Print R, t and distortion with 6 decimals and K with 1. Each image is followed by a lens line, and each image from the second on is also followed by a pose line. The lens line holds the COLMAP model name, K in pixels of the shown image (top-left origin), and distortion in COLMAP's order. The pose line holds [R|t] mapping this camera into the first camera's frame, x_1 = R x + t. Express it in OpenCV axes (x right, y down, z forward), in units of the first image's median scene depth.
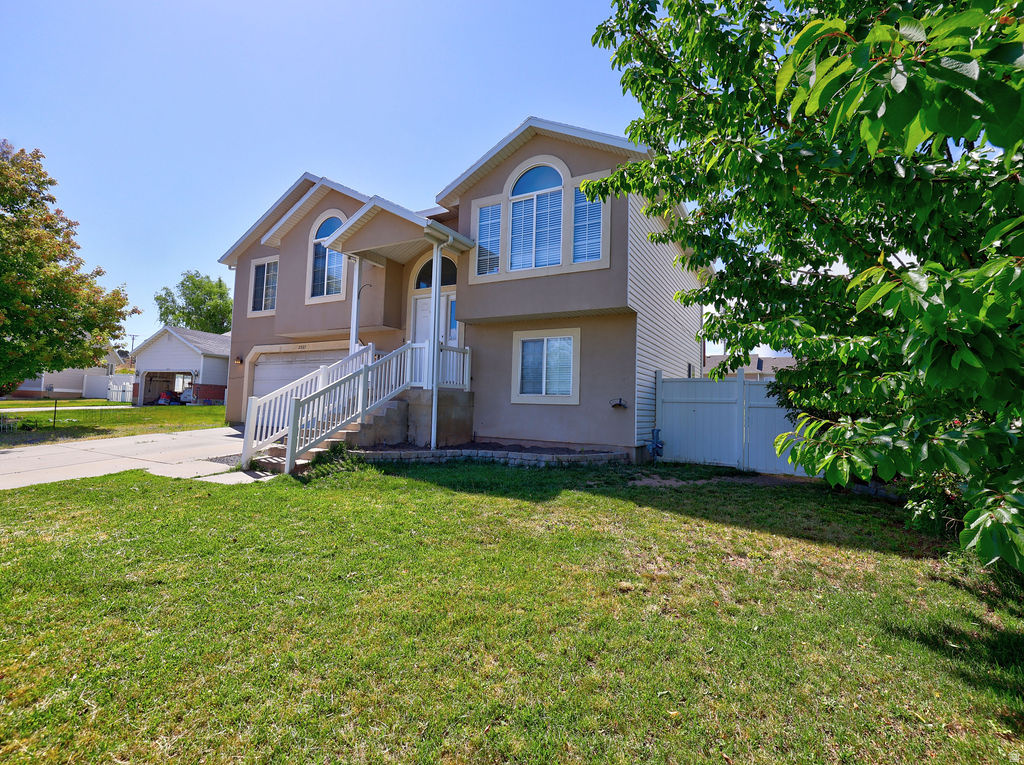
lens RADIAL K [[496.5, 0, 502.3], [0, 496.5, 373.8], [0, 0, 1]] dist [0.002173, 0.000251]
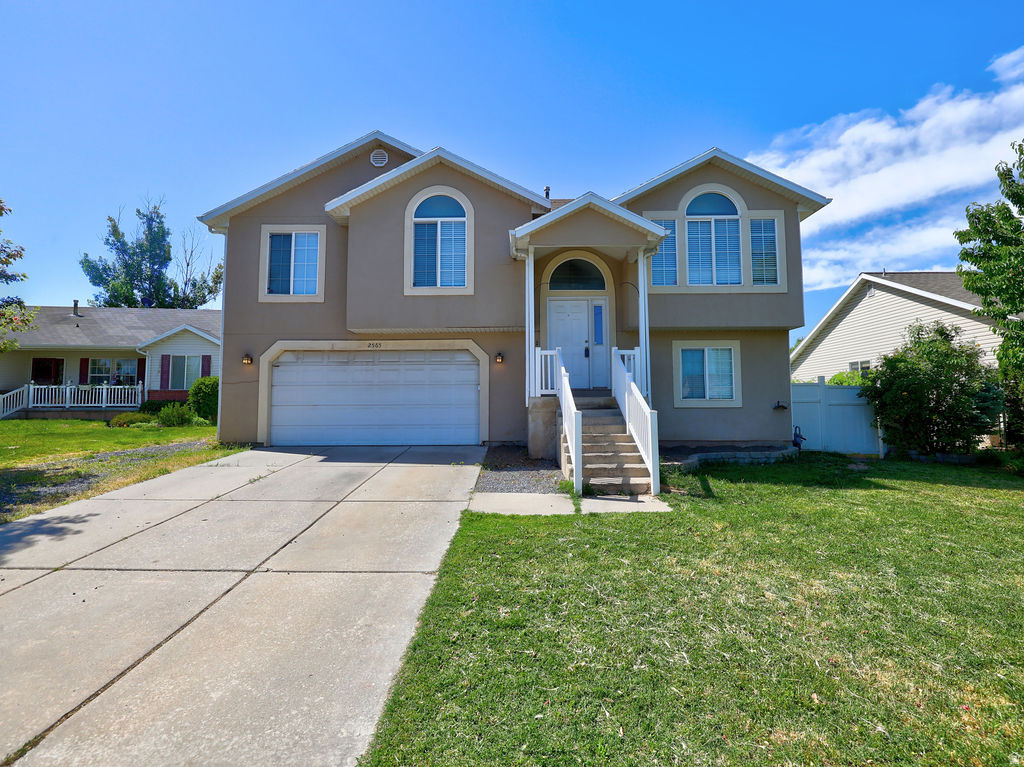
lens RADIAL K [[496.5, 0, 517.3], [0, 496.5, 375.2], [0, 0, 1]] dist [0.002173, 0.000251]
pose [[0.870528, 0.000577, 0.492119, -0.823187], [-0.006470, 0.999926, 0.010272, -0.019638], [-0.492077, -0.012126, 0.870467, 0.238934]]
